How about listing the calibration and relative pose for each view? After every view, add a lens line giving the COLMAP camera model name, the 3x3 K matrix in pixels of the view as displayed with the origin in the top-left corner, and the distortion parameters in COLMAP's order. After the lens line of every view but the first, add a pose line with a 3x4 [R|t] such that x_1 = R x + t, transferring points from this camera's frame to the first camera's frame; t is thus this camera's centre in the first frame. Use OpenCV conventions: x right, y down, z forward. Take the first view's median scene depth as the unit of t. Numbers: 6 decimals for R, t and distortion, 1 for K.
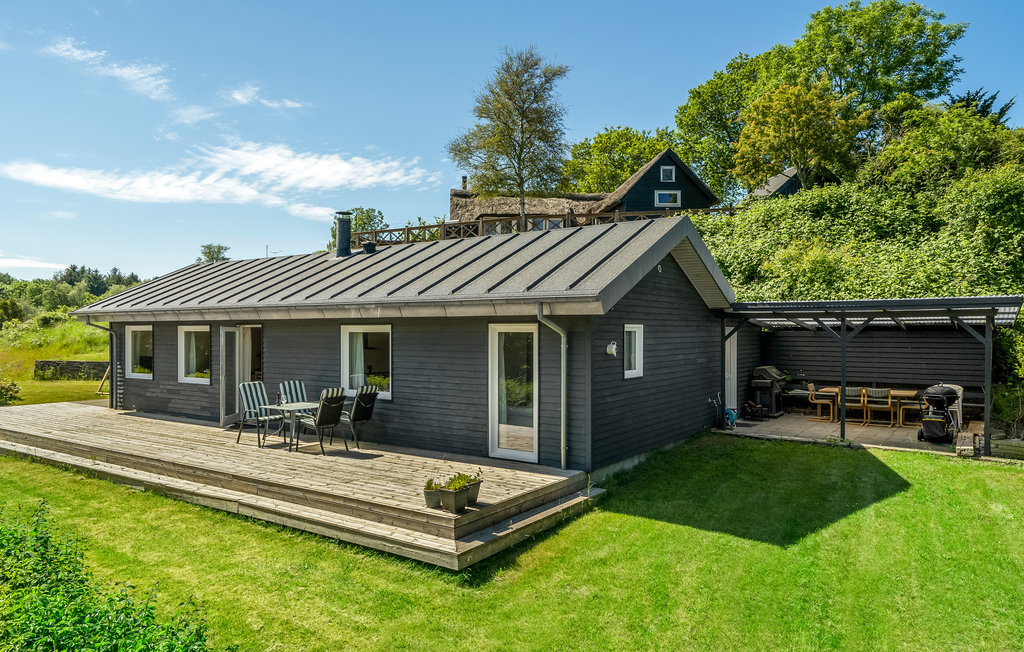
lens RADIAL K [[696.7, 0, 510.8], [0, 696.7, 330.9], [0, 0, 1]] dist [0.012033, 0.001920]
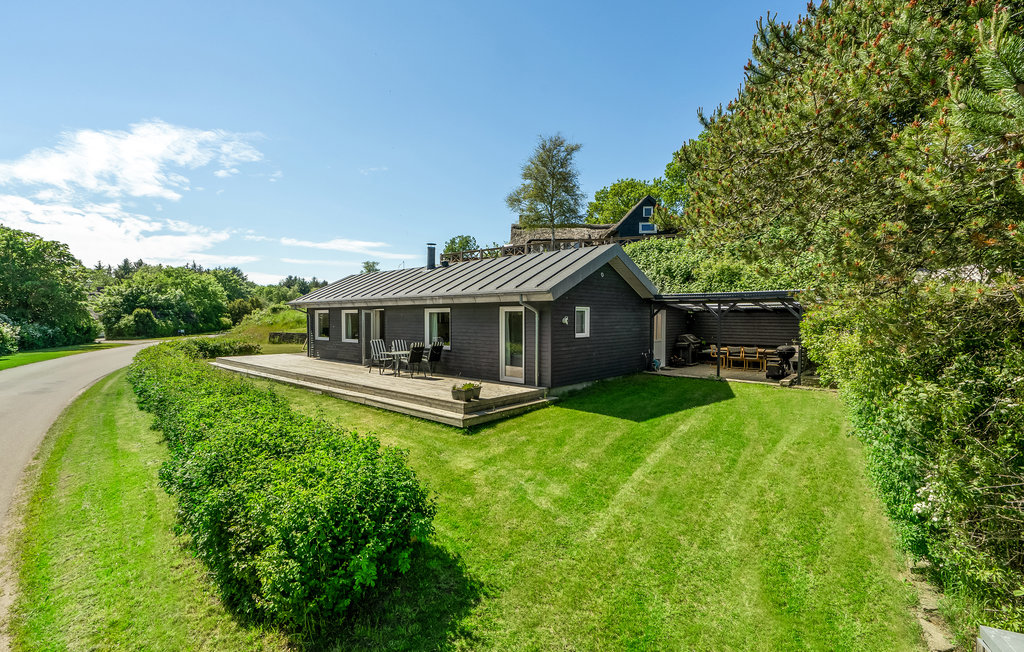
lens RADIAL K [[477.6, 0, 504.1], [0, 477.6, 329.0], [0, 0, 1]] dist [-0.034134, 0.015302]
pose [[0.990784, 0.002965, -0.135423, 0.110381], [0.000432, 0.999686, 0.025045, 0.012262], [0.135454, -0.024873, 0.990471, -0.163799]]
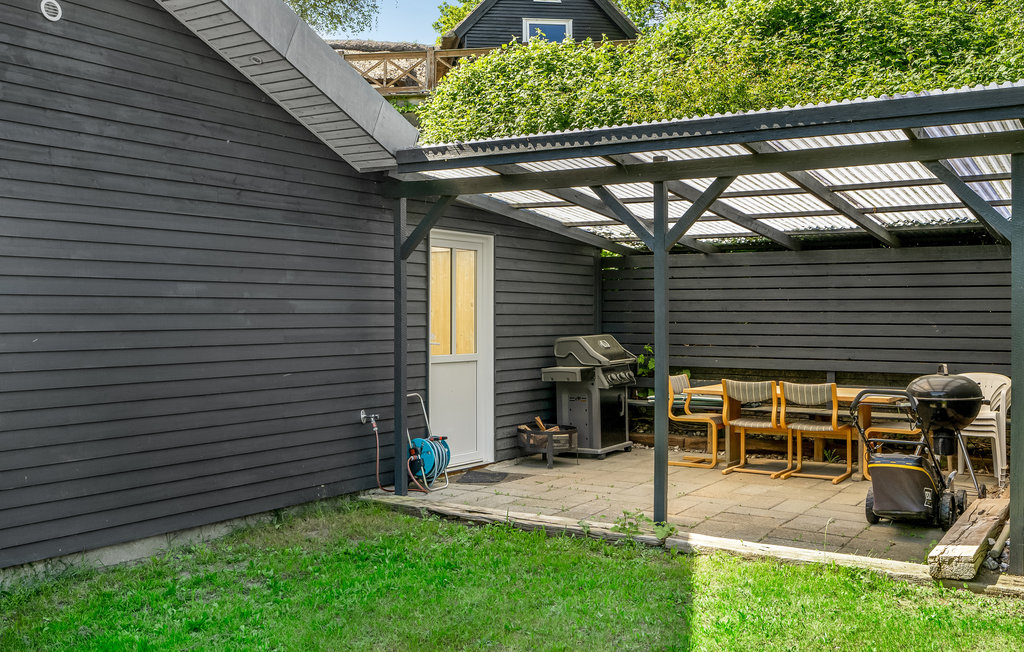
lens RADIAL K [[1051.6, 0, 515.7], [0, 1051.6, 321.6], [0, 0, 1]] dist [-0.075989, 0.000000]
pose [[0.999187, 0.000394, 0.040305, 0.341509], [-0.000681, 0.999975, 0.007101, 0.044173], [-0.040301, -0.007123, 0.999162, 0.423480]]
